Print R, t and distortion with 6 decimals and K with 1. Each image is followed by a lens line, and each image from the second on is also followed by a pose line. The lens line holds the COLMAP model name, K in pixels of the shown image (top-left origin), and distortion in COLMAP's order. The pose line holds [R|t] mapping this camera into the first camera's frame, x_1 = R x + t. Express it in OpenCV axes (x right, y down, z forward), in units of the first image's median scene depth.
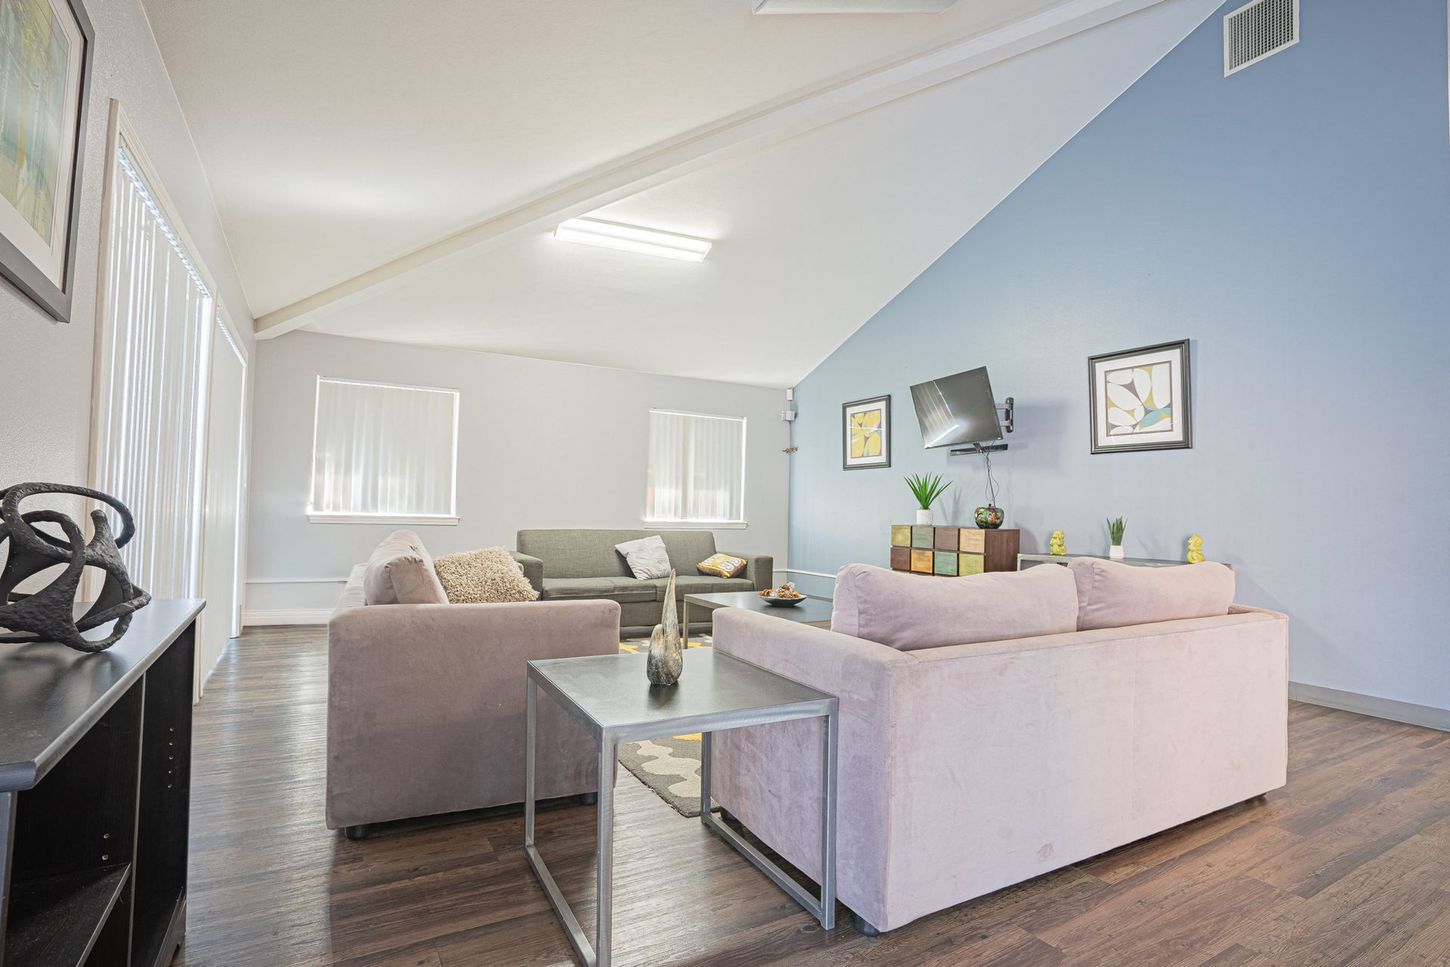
lens RADIAL K [[716.6, 0, 713.7], [0, 716.6, 486.1], [0, 0, 1]] dist [-0.057305, 0.000184]
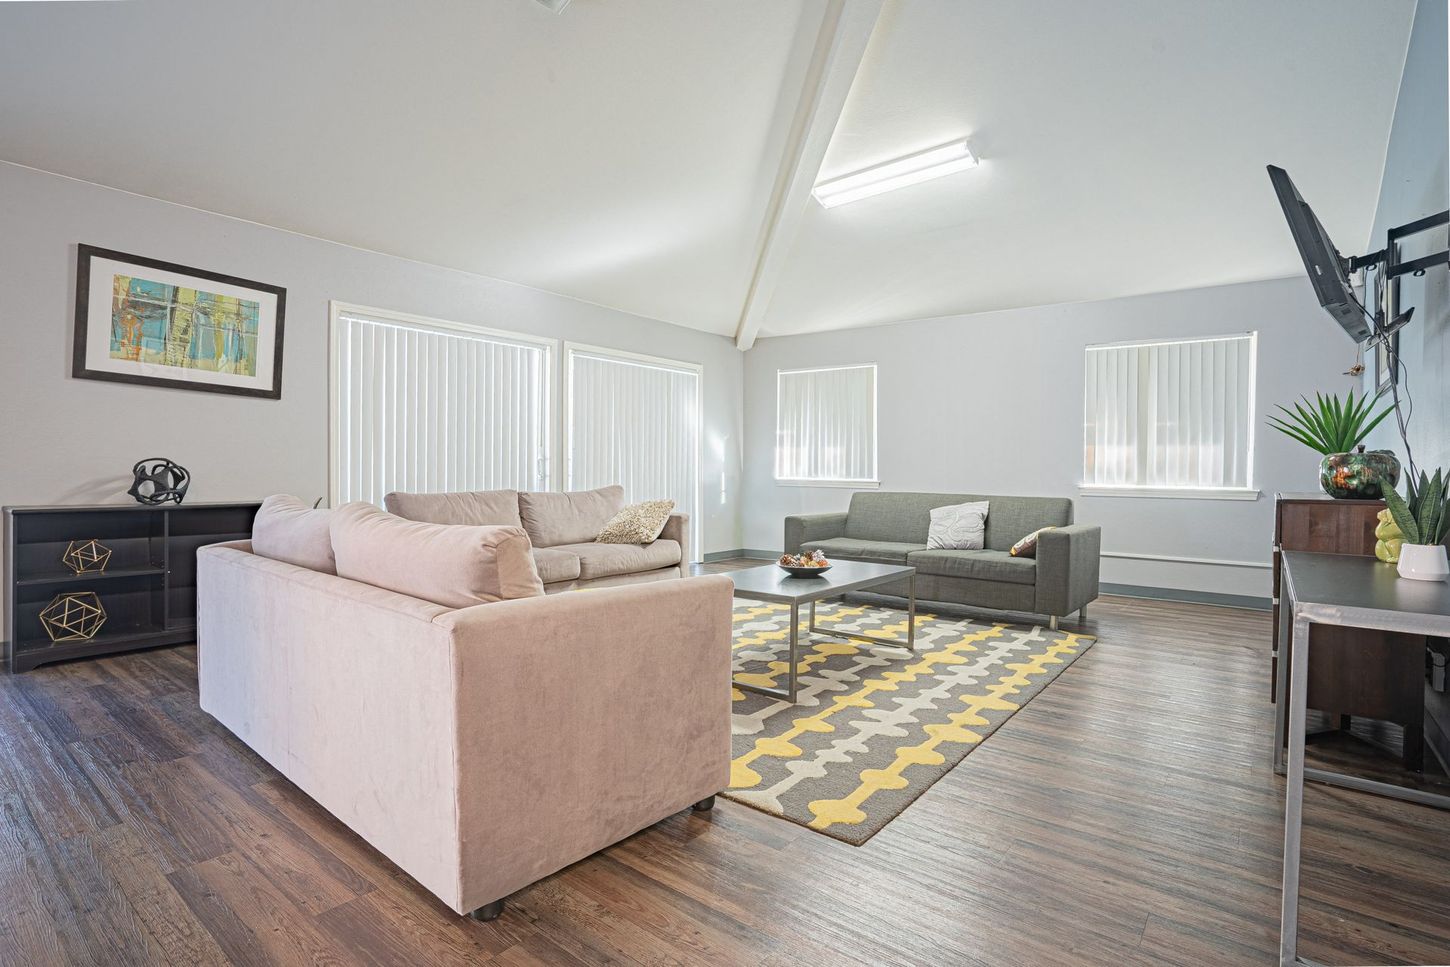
lens RADIAL K [[716.6, 0, 713.7], [0, 716.6, 486.1], [0, 0, 1]] dist [-0.057305, 0.000184]
pose [[0.391105, 0.003913, -0.920338, 0.562666], [0.035610, 0.999178, 0.019381, 0.021188], [0.919657, -0.040353, 0.390644, 0.369821]]
